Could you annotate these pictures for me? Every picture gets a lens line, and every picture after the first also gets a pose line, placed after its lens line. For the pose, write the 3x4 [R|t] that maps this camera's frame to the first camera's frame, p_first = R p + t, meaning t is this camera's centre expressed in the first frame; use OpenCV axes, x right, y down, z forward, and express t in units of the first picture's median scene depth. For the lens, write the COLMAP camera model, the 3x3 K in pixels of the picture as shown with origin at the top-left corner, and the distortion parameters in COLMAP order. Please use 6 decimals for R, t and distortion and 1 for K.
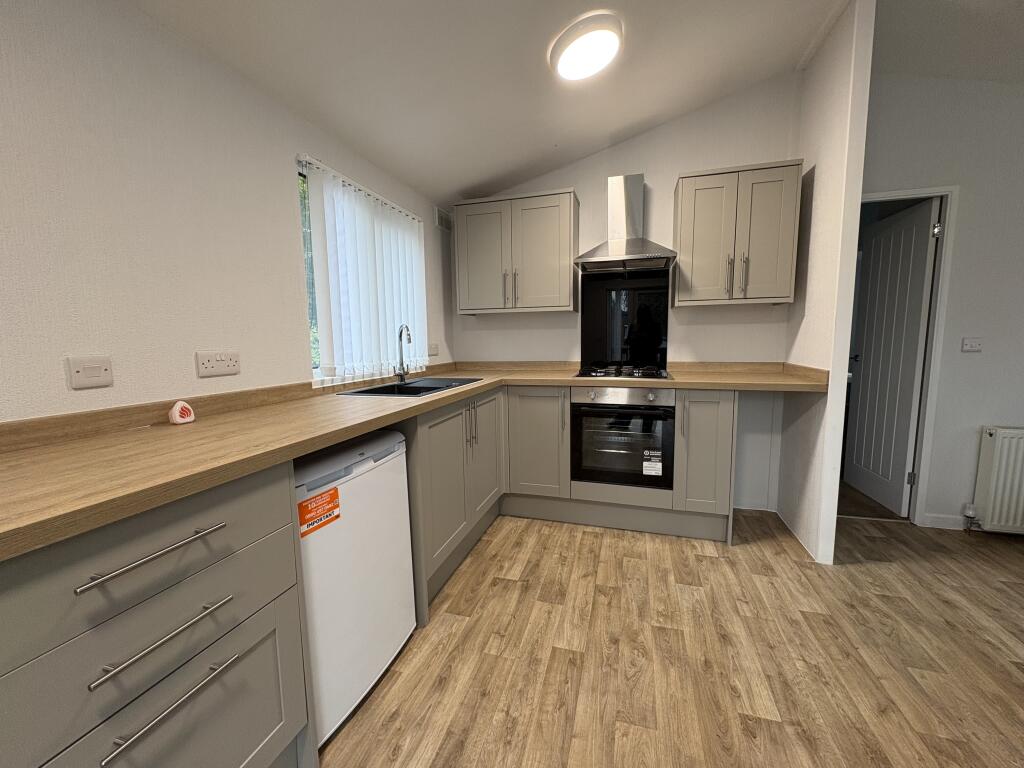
lens RADIAL K [[408.6, 0, 510.5], [0, 408.6, 383.2], [0, 0, 1]] dist [0.000589, -0.000051]
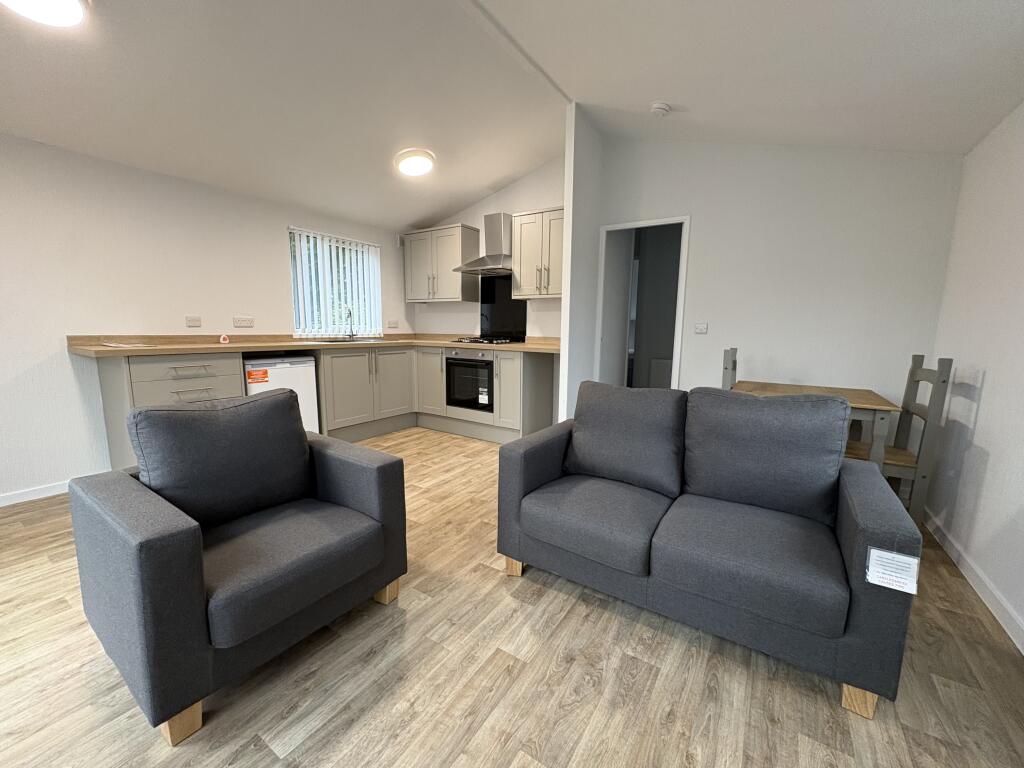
lens RADIAL K [[408.6, 0, 509.5], [0, 408.6, 383.8], [0, 0, 1]] dist [0.000589, -0.000051]
pose [[0.957263, 0.067099, -0.281328, 0.920587], [-0.058360, 0.997520, 0.039337, 0.079454], [0.283270, -0.021237, 0.958805, -0.539479]]
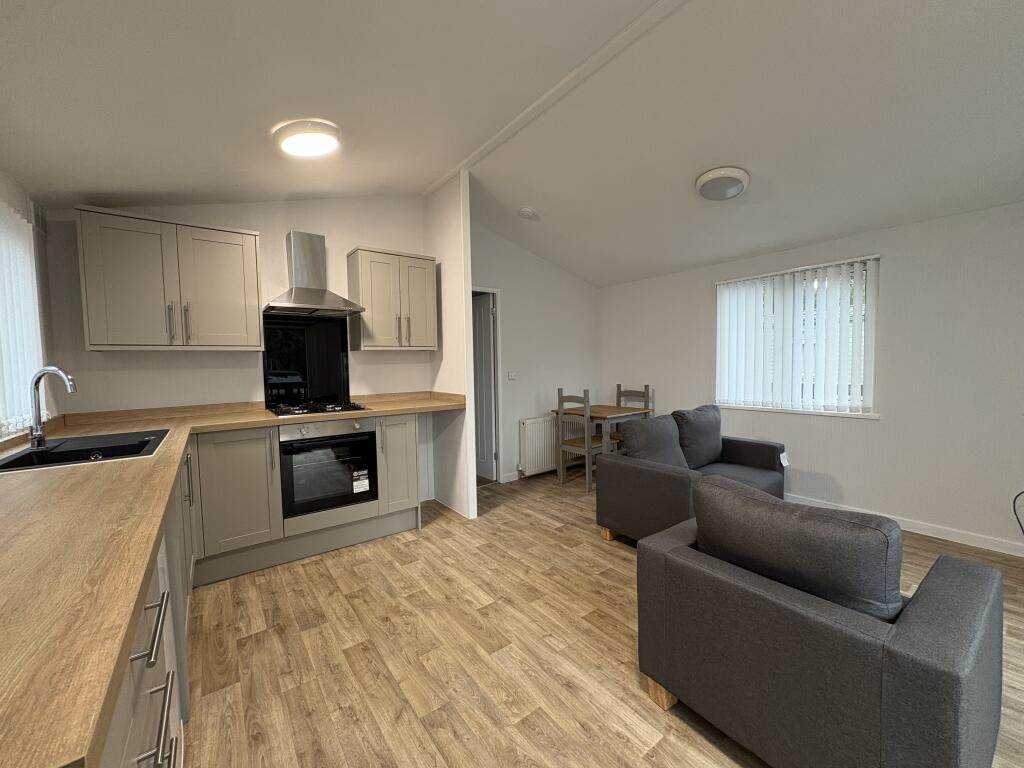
lens RADIAL K [[408.6, 0, 512.5], [0, 408.6, 383.3], [0, 0, 1]] dist [0.000589, -0.000051]
pose [[0.595584, -0.038297, 0.802380, -0.338161], [0.101769, 0.994412, -0.028078, -0.009613], [-0.796821, 0.098381, 0.596153, -0.087012]]
